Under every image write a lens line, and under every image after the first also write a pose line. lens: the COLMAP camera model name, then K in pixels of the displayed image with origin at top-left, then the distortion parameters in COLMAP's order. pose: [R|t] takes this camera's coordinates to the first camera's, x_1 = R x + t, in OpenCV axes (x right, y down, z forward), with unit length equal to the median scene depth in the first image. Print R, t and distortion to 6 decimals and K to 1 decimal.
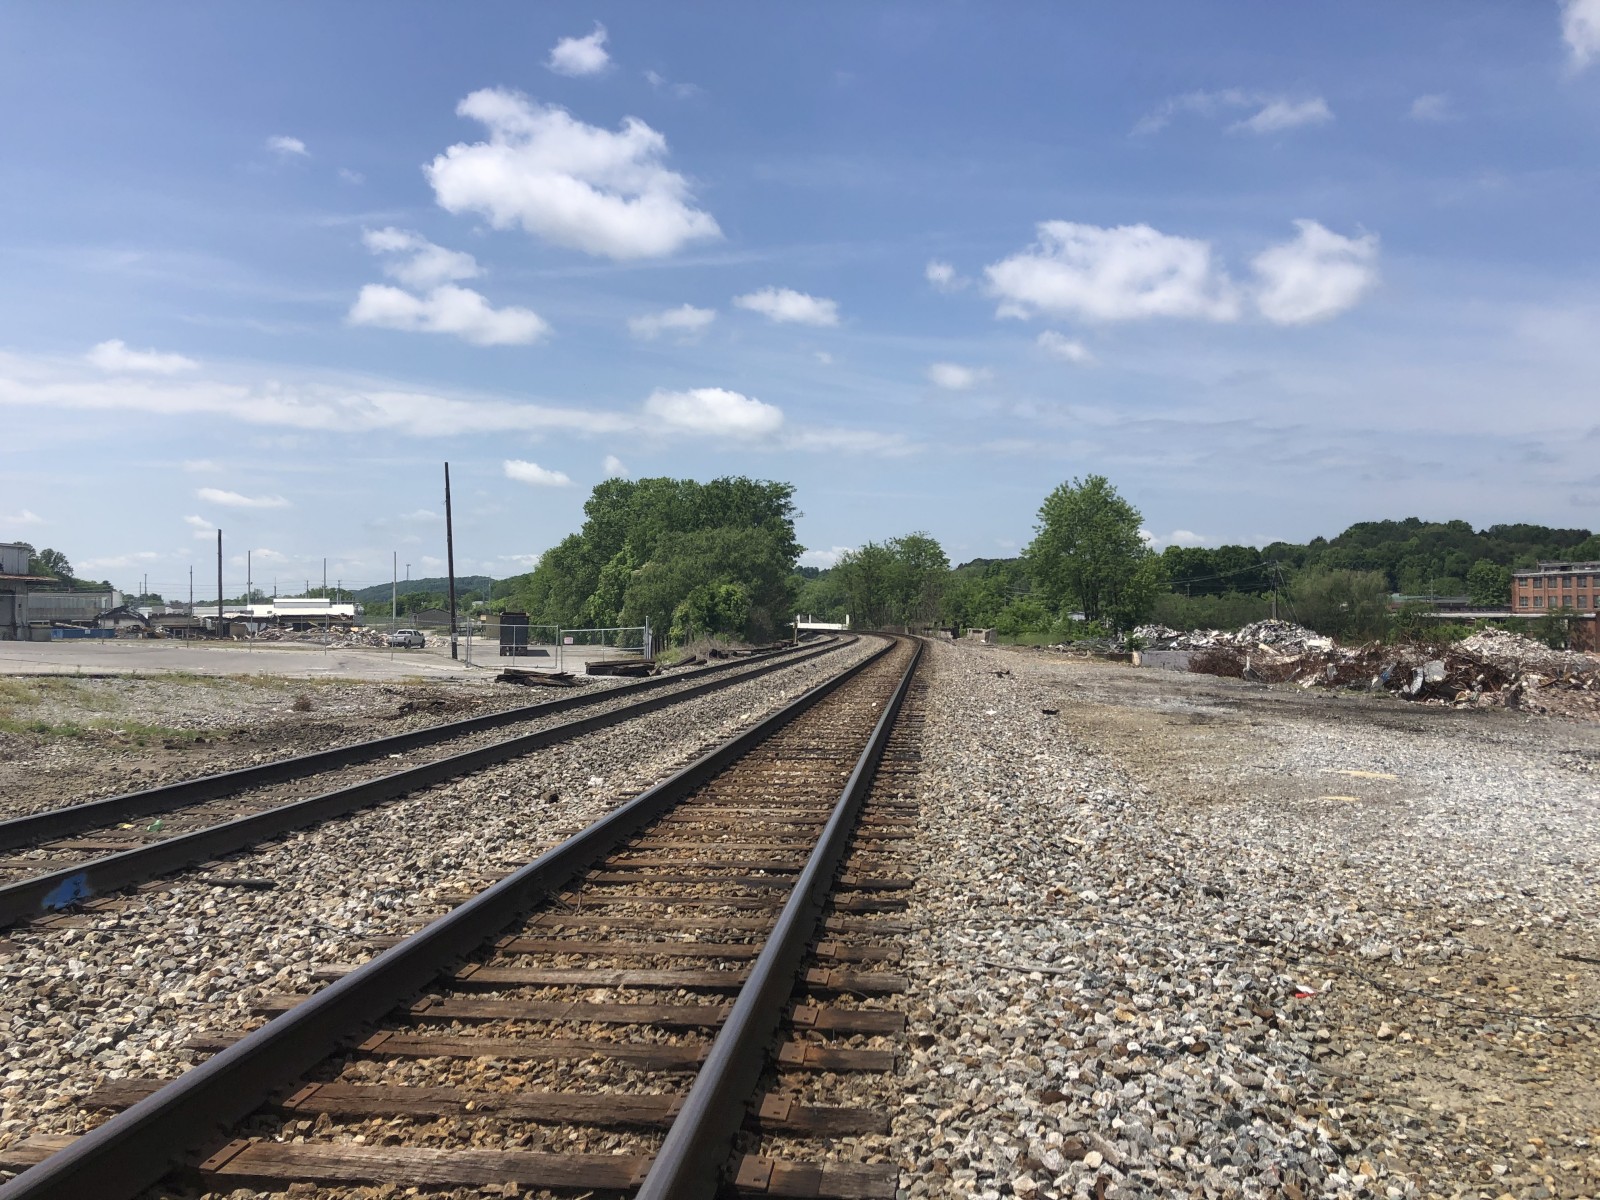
lens RADIAL K [[1314.0, 0, 775.6], [0, 1314.0, 583.8], [0, 0, 1]] dist [0.051533, -0.041098]
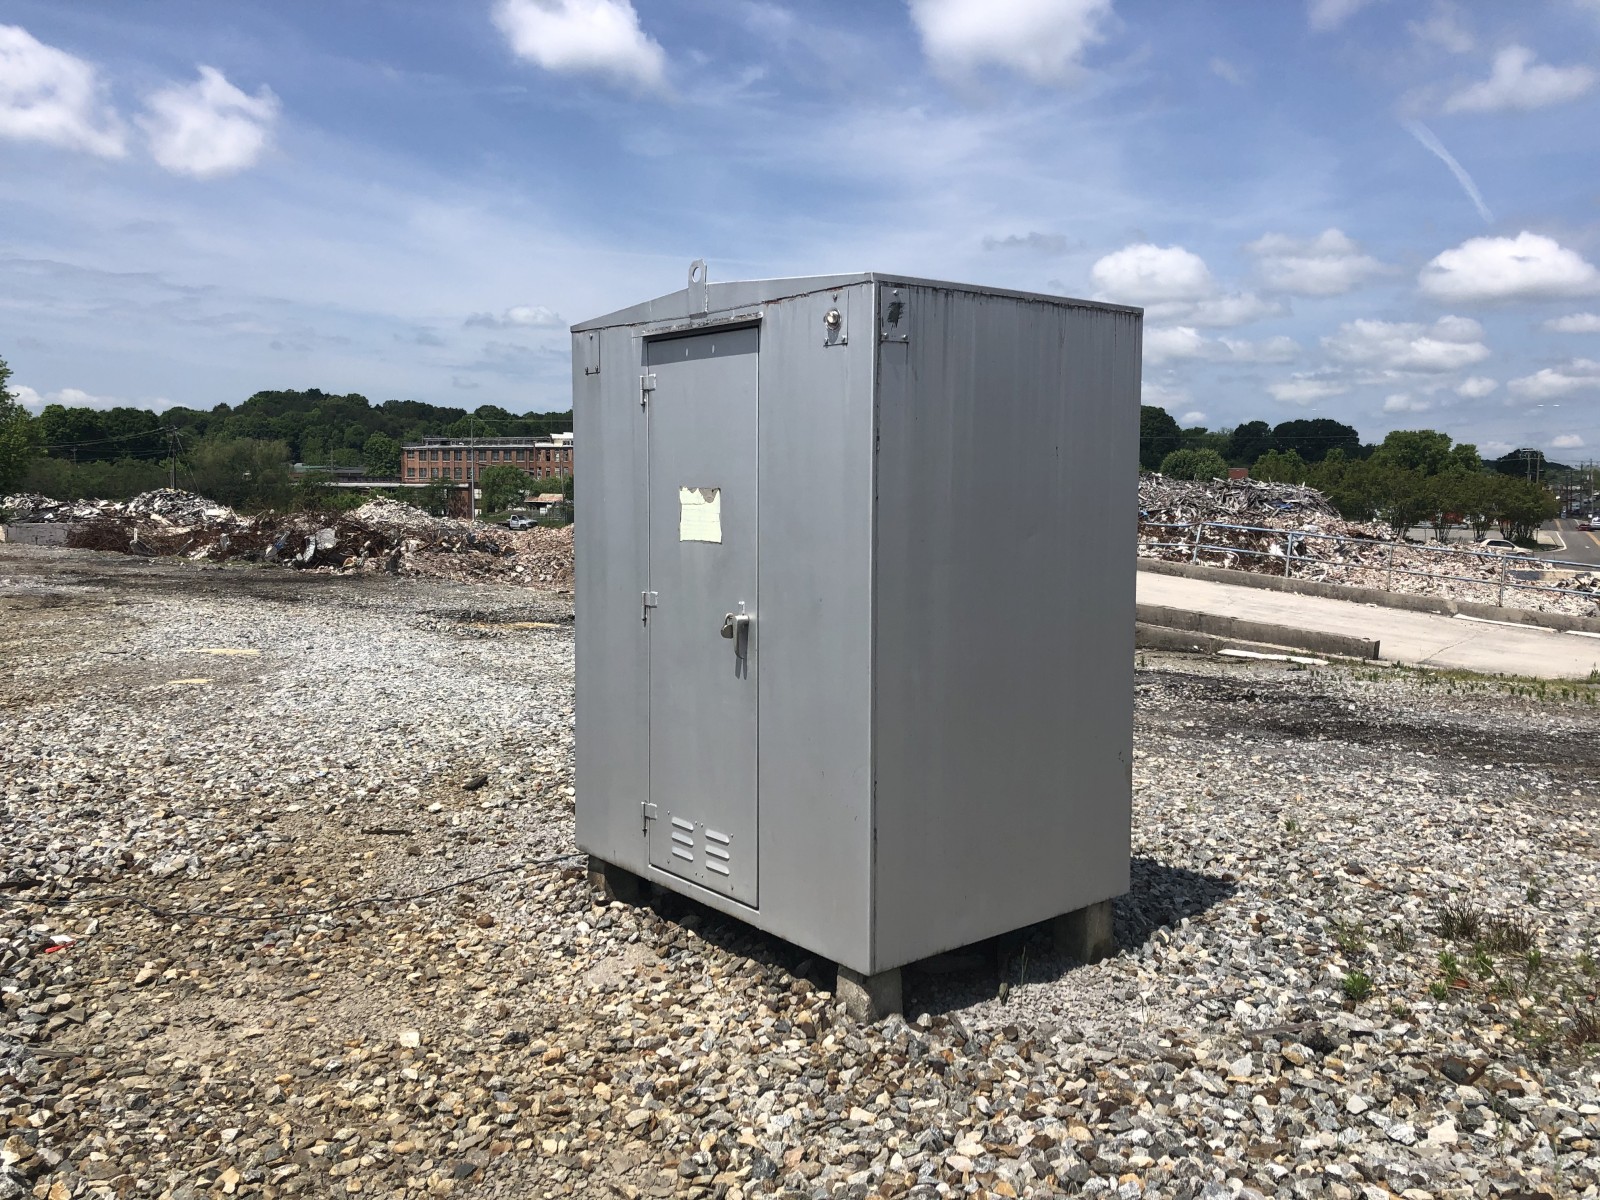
lens RADIAL K [[1314.0, 0, 815.2], [0, 1314.0, 558.3], [0, 0, 1]] dist [0.051533, -0.041098]
pose [[0.694369, -0.034401, 0.718797, 0.068469], [-0.022615, 0.997320, 0.069578, 0.002892], [-0.719264, -0.064568, 0.691730, 0.057690]]
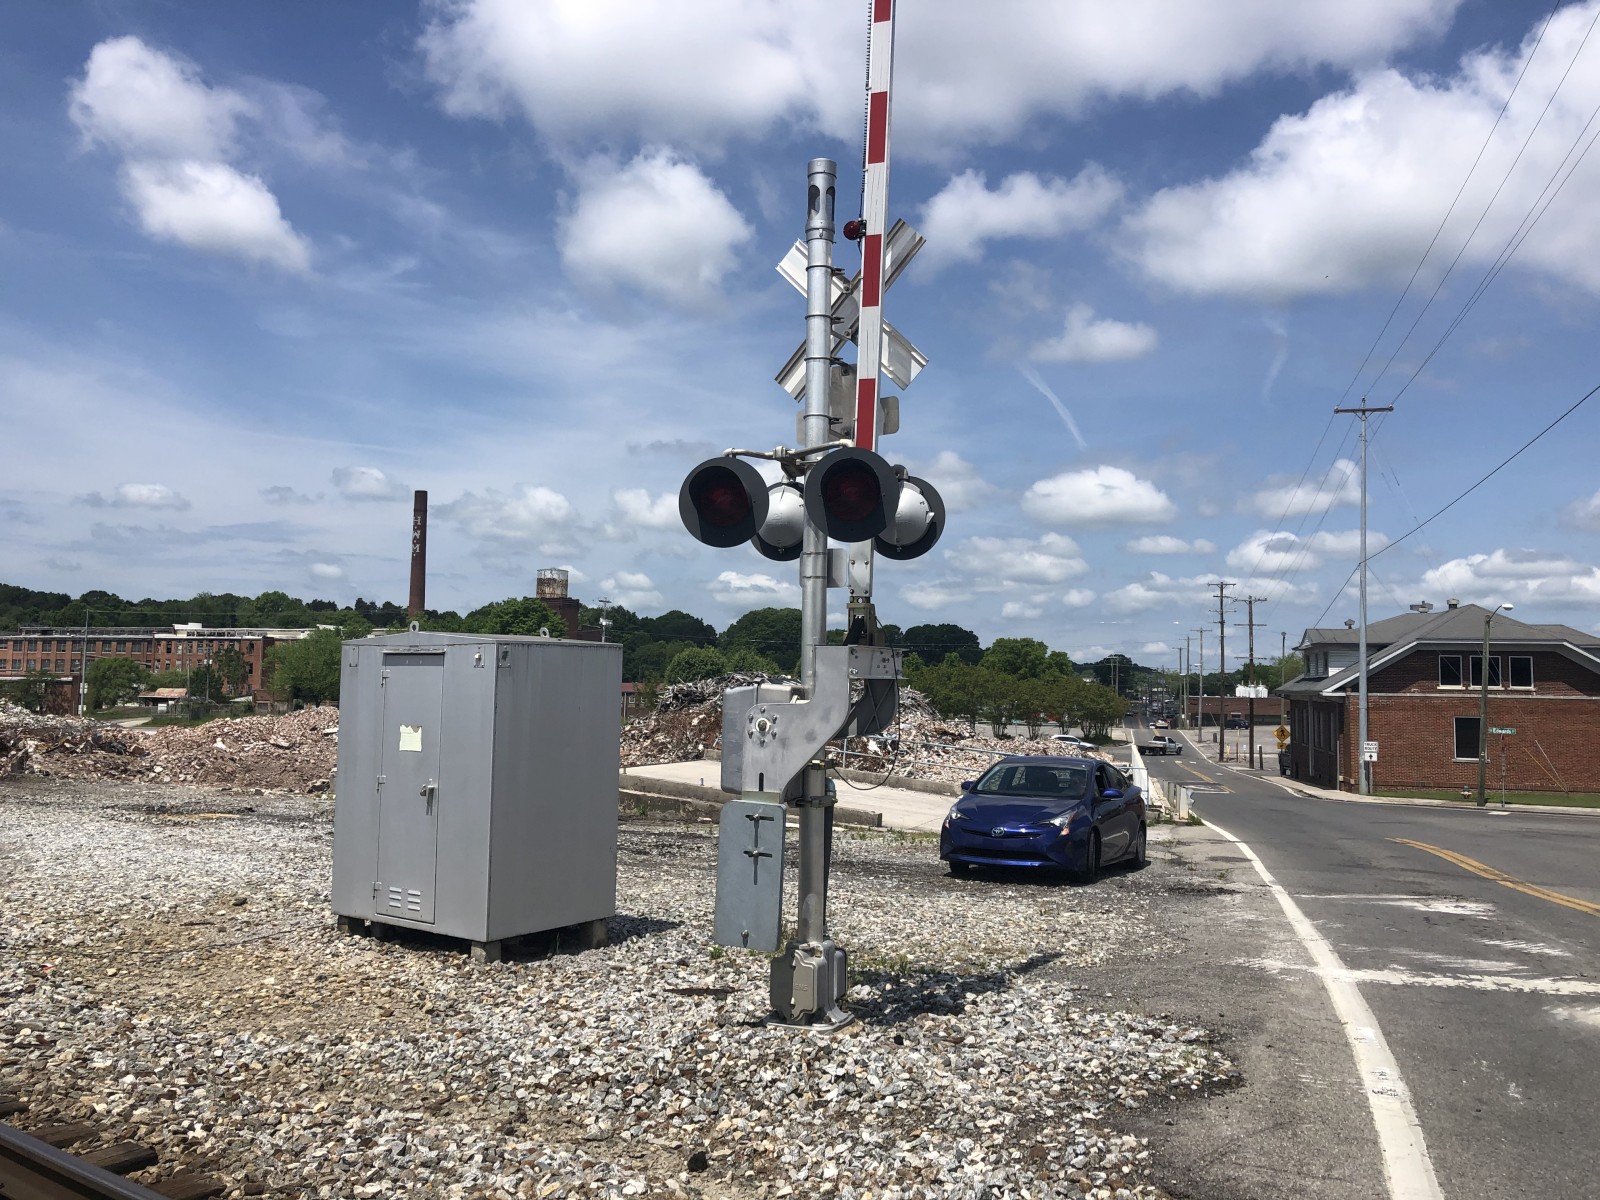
lens RADIAL K [[1314.0, 0, 803.0], [0, 1314.0, 608.2], [0, 0, 1]] dist [0.051533, -0.041098]
pose [[0.492632, 0.058640, 0.868260, -0.255287], [-0.034059, 0.998262, -0.048095, -0.029829], [-0.869571, -0.005879, 0.493773, -0.249185]]
